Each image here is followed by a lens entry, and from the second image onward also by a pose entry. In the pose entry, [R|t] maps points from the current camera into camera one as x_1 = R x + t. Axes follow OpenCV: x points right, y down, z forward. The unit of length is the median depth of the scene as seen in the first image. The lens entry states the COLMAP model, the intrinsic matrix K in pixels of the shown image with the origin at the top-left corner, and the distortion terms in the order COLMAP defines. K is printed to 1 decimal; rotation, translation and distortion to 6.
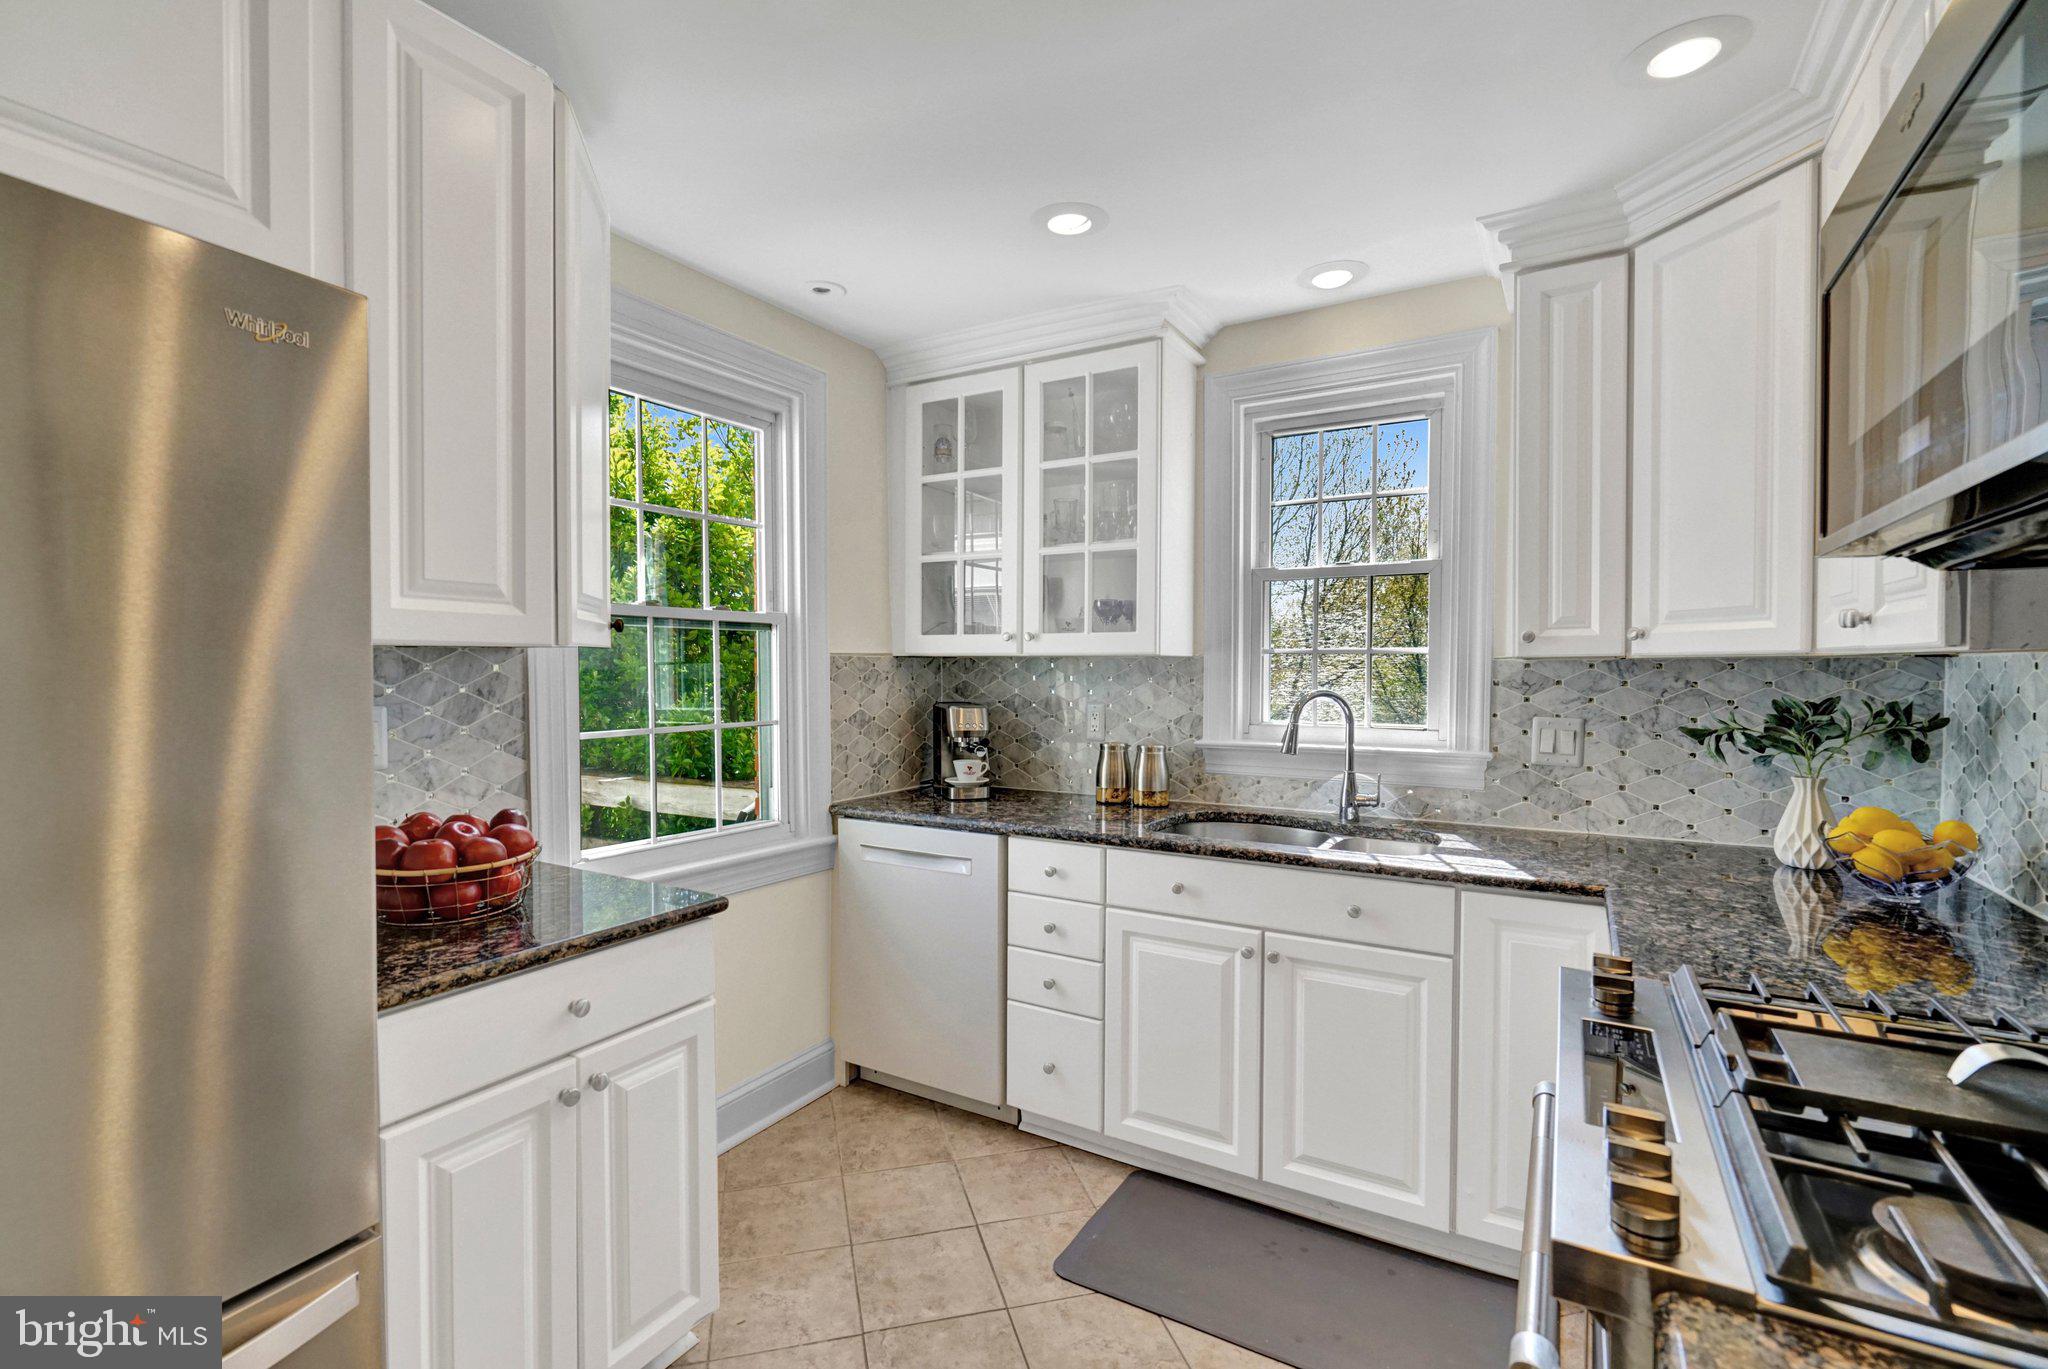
lens RADIAL K [[924.8, 0, 1028.0], [0, 924.8, 693.5], [0, 0, 1]] dist [0.000317, -0.000924]
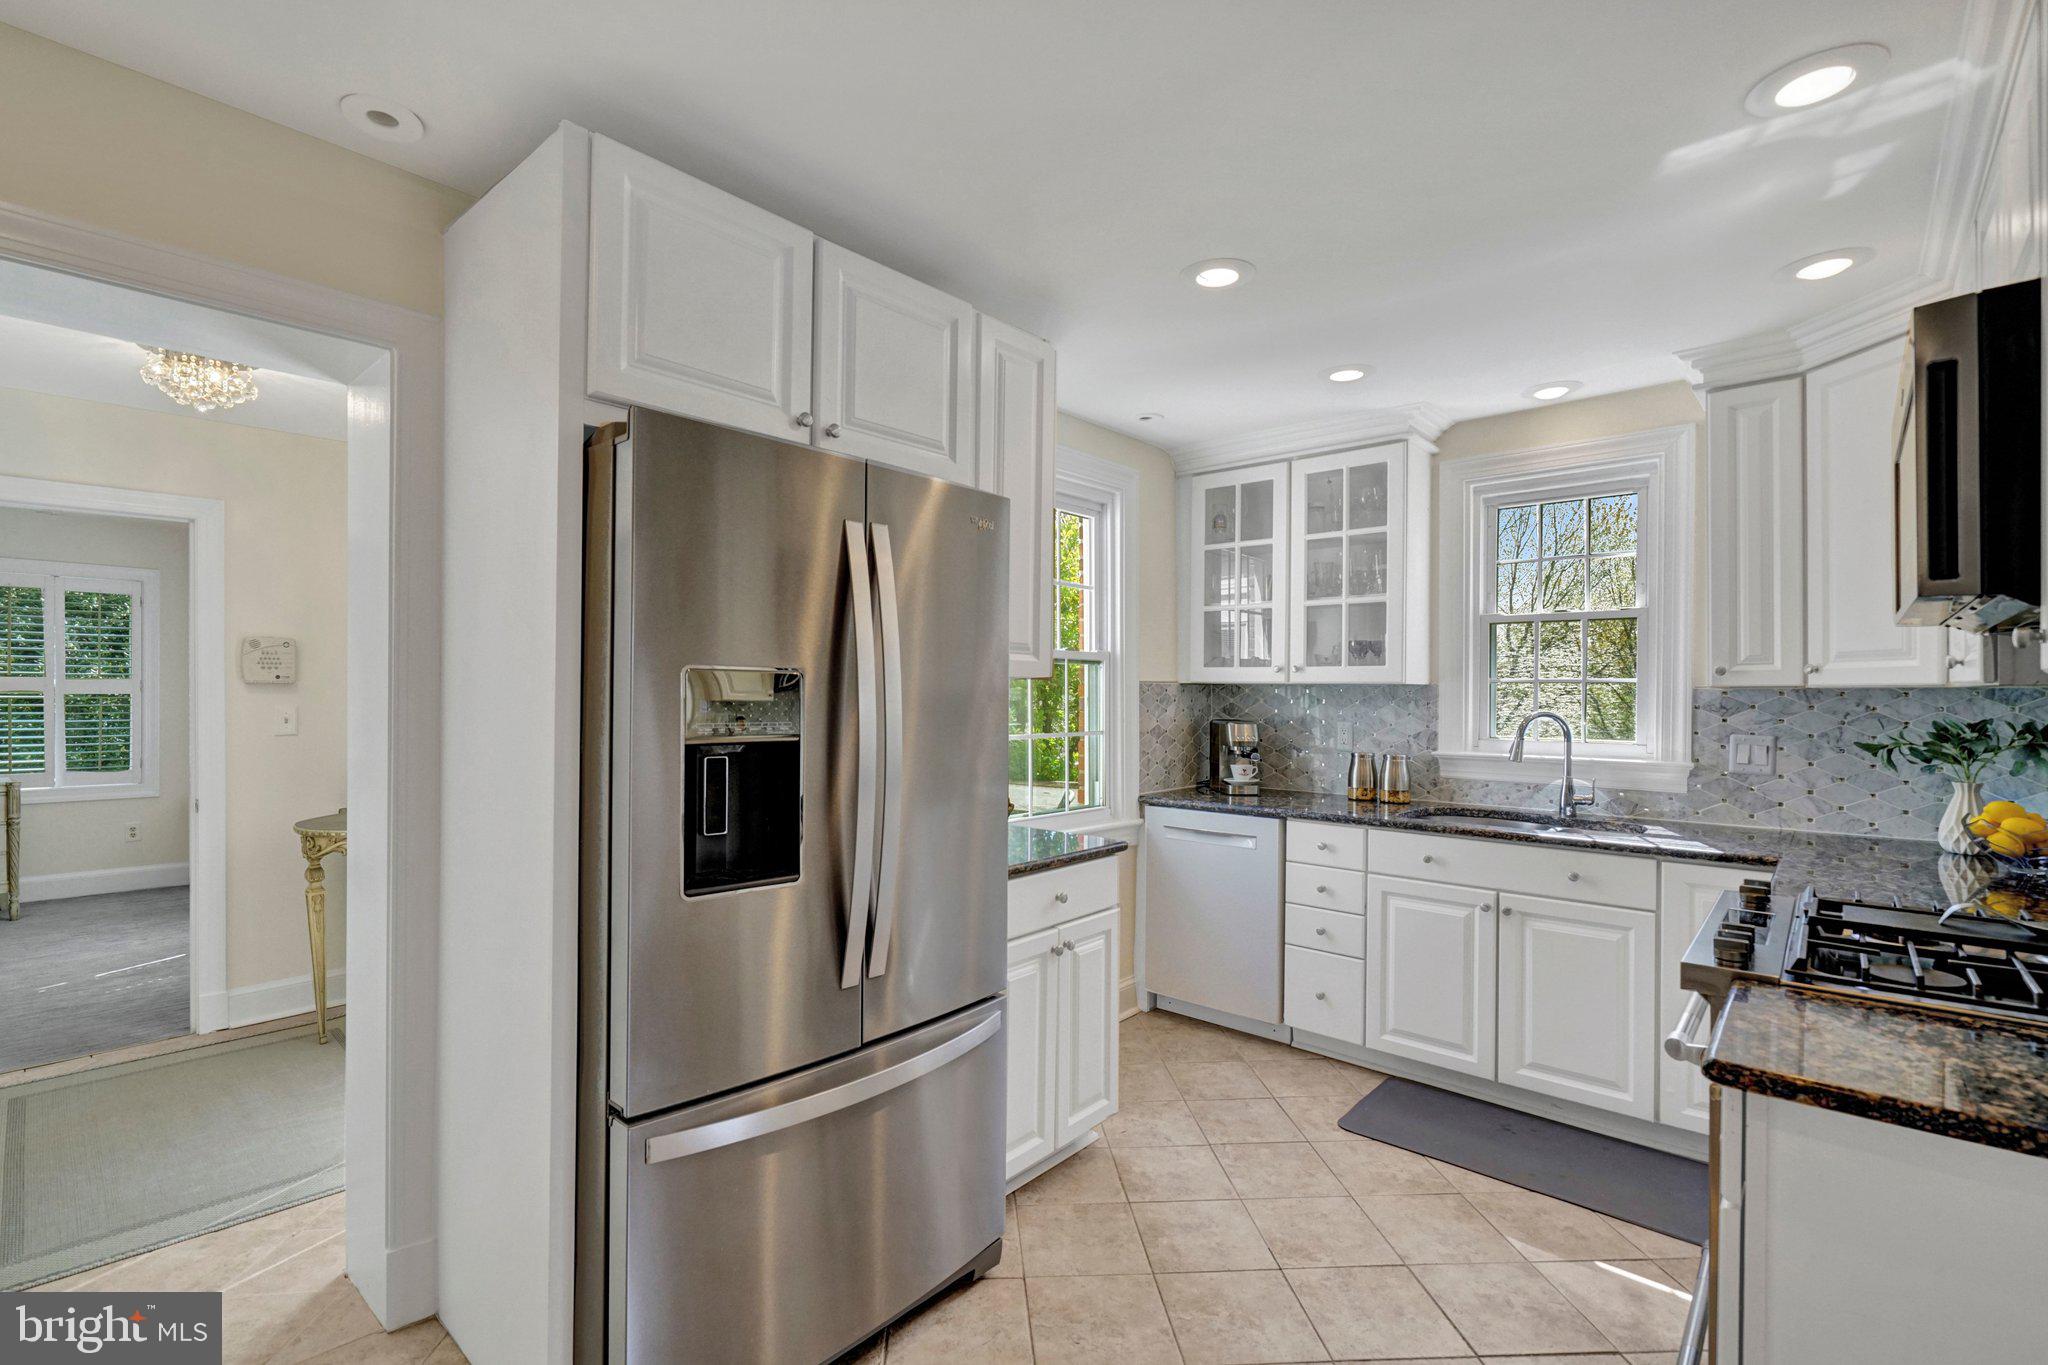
lens RADIAL K [[924.8, 0, 1018.0], [0, 924.8, 692.7], [0, 0, 1]] dist [0.000317, -0.000924]
pose [[0.981044, 0.004438, -0.193736, -0.151149], [-0.009579, 0.999626, -0.025610, 0.010357], [0.193550, 0.026980, 0.980719, -0.403692]]
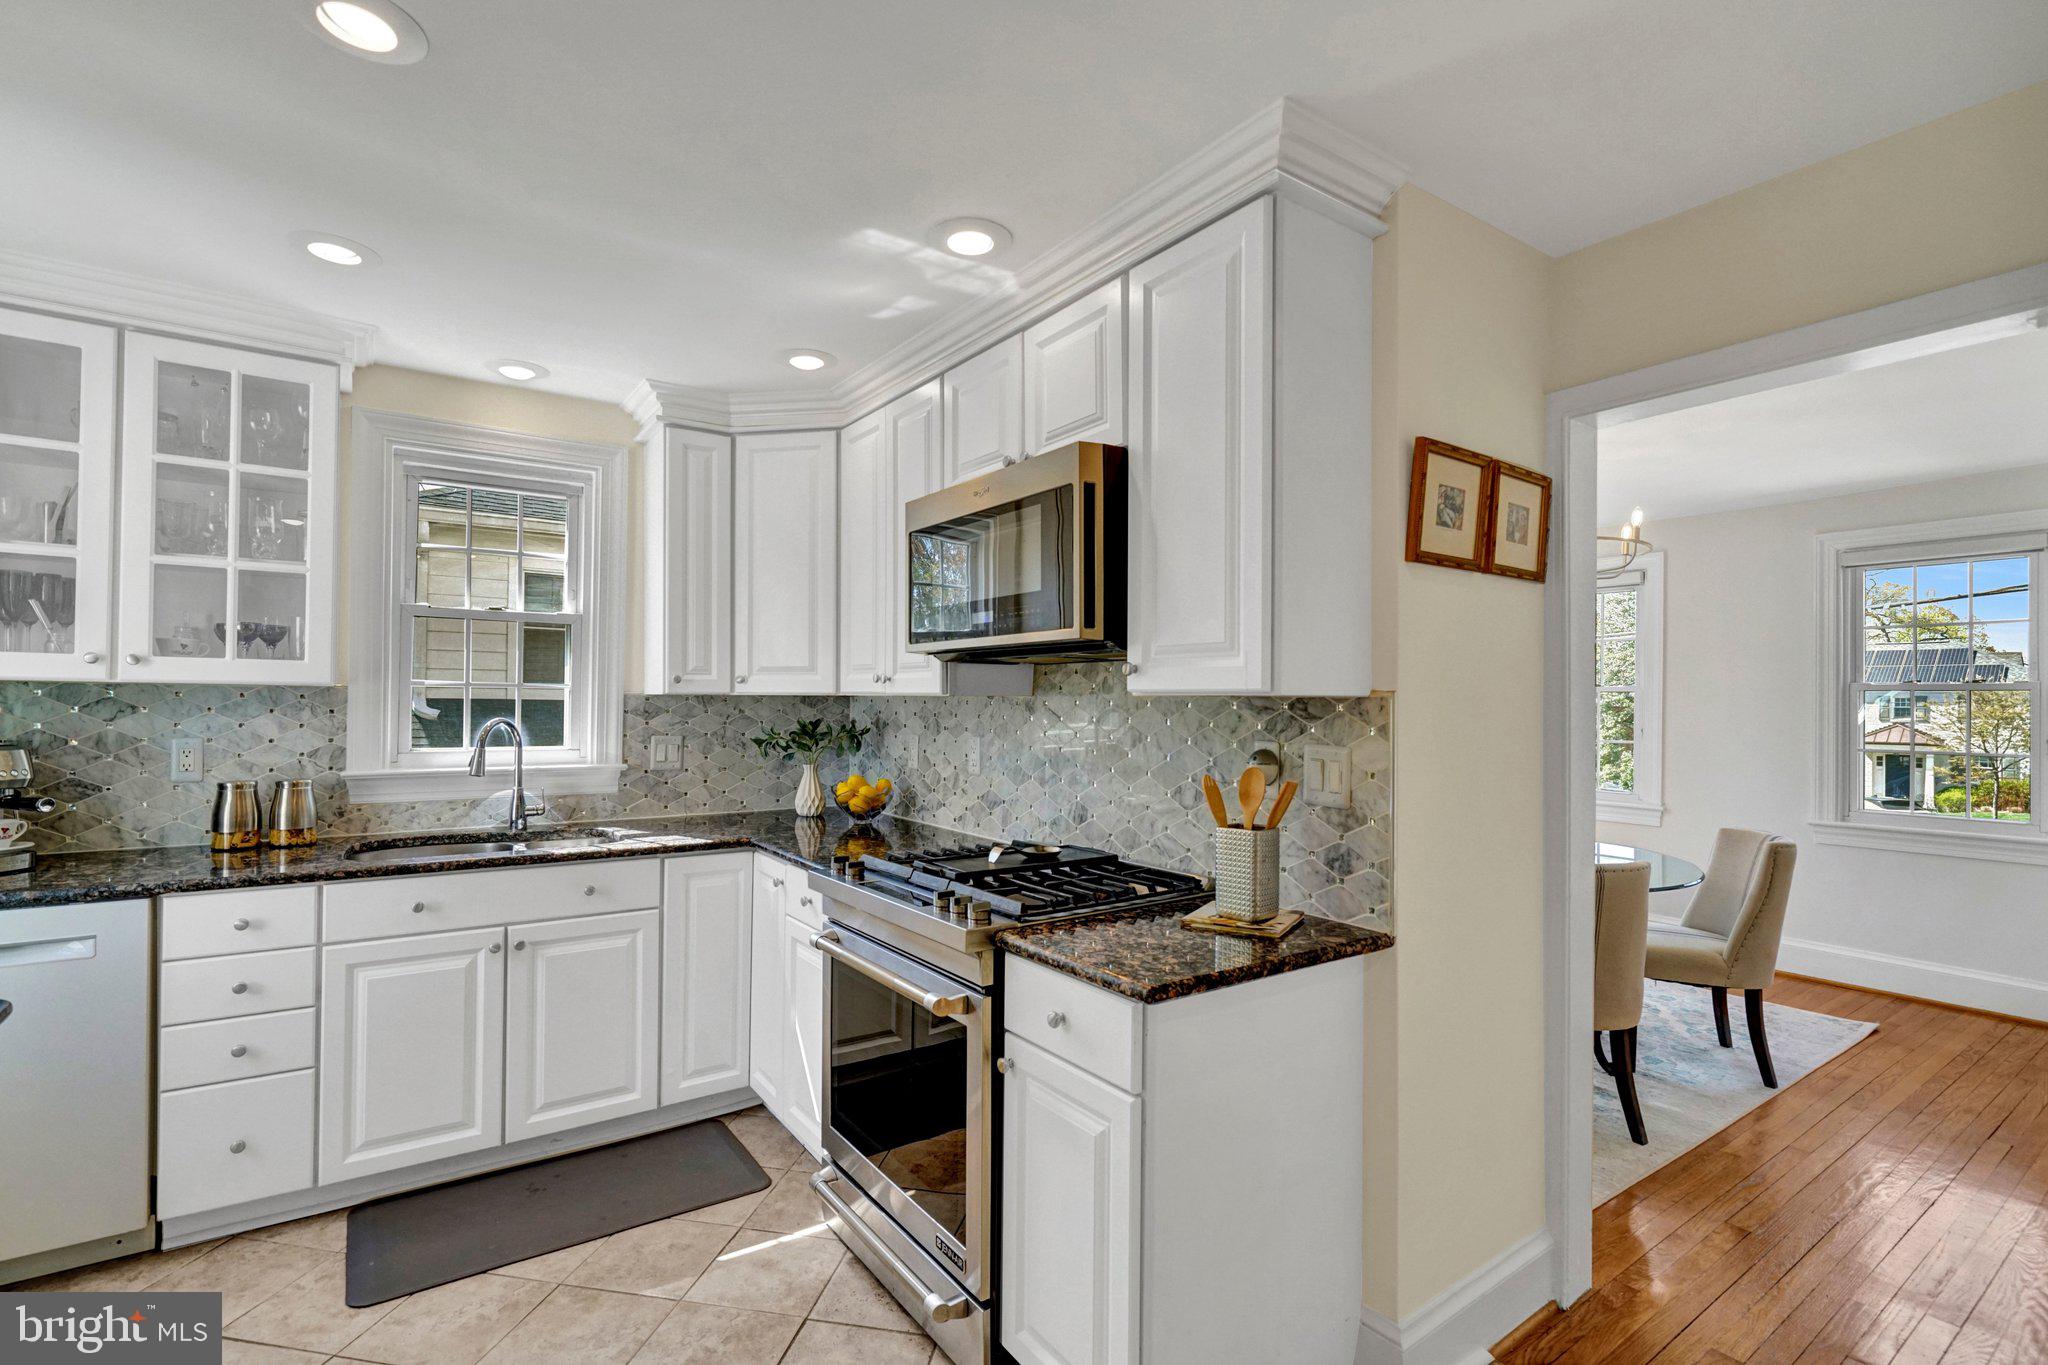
lens RADIAL K [[924.8, 0, 985.7], [0, 924.8, 694.8], [0, 0, 1]] dist [0.000317, -0.000924]
pose [[0.427132, 0.009224, 0.904142, -0.492001], [0.015831, 0.999718, -0.017678, -0.003712], [-0.904051, 0.021864, 0.426865, -0.042605]]
